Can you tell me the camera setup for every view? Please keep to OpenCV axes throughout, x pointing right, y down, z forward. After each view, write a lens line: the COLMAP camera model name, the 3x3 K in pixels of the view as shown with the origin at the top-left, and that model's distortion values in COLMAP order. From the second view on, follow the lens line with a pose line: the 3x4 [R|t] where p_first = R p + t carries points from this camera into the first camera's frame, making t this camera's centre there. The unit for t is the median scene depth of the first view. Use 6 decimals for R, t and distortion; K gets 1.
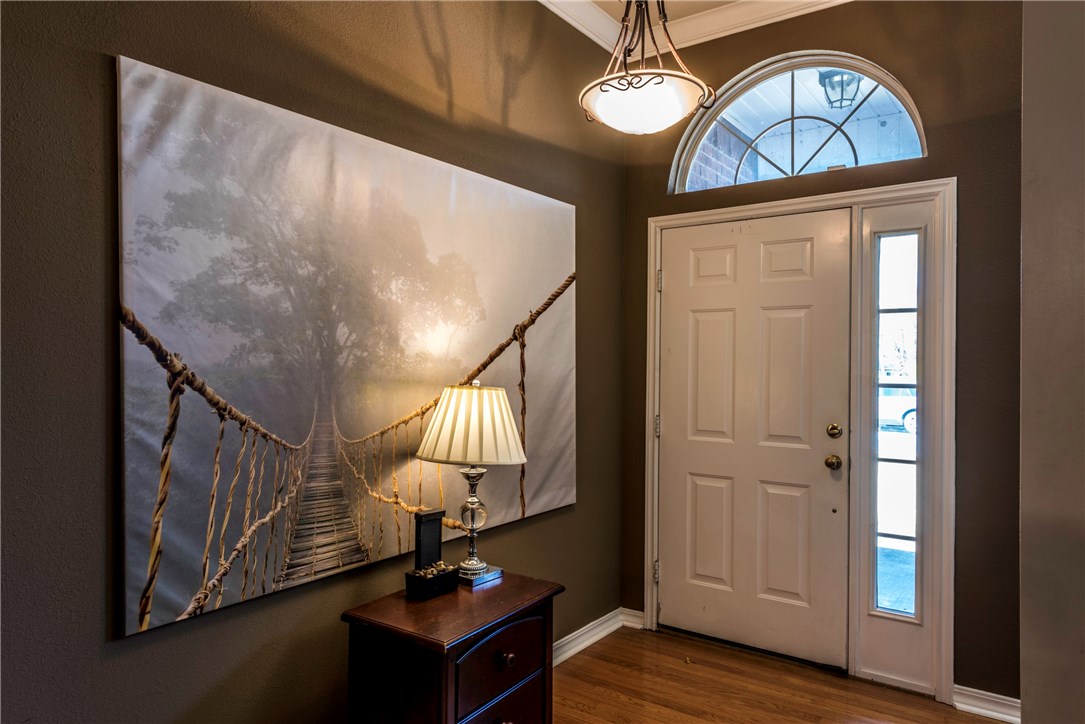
lens RADIAL K [[708.6, 0, 542.5], [0, 708.6, 362.0], [0, 0, 1]] dist [0.008284, -0.000140]
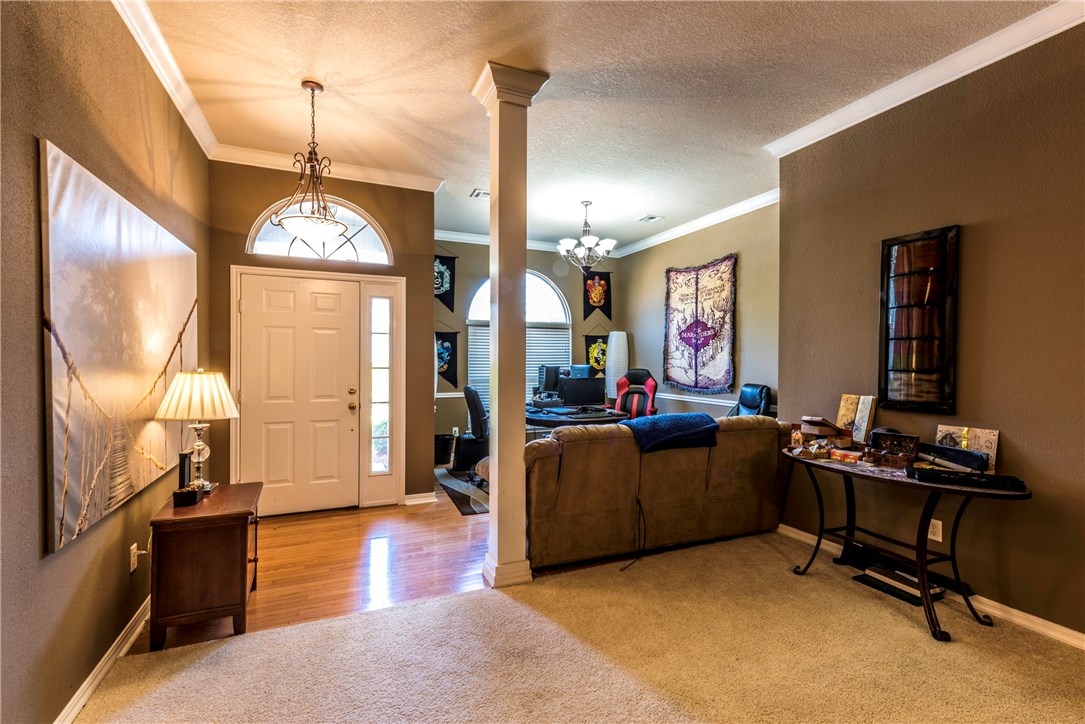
lens RADIAL K [[488.6, 0, 542.5], [0, 488.6, 362.0], [0, 0, 1]] dist [0.000585, -0.000072]
pose [[0.512696, -0.008252, 0.858531, -0.553662], [-0.005320, 0.999904, 0.012787, -0.006983], [-0.858554, -0.011123, 0.512603, -0.198780]]
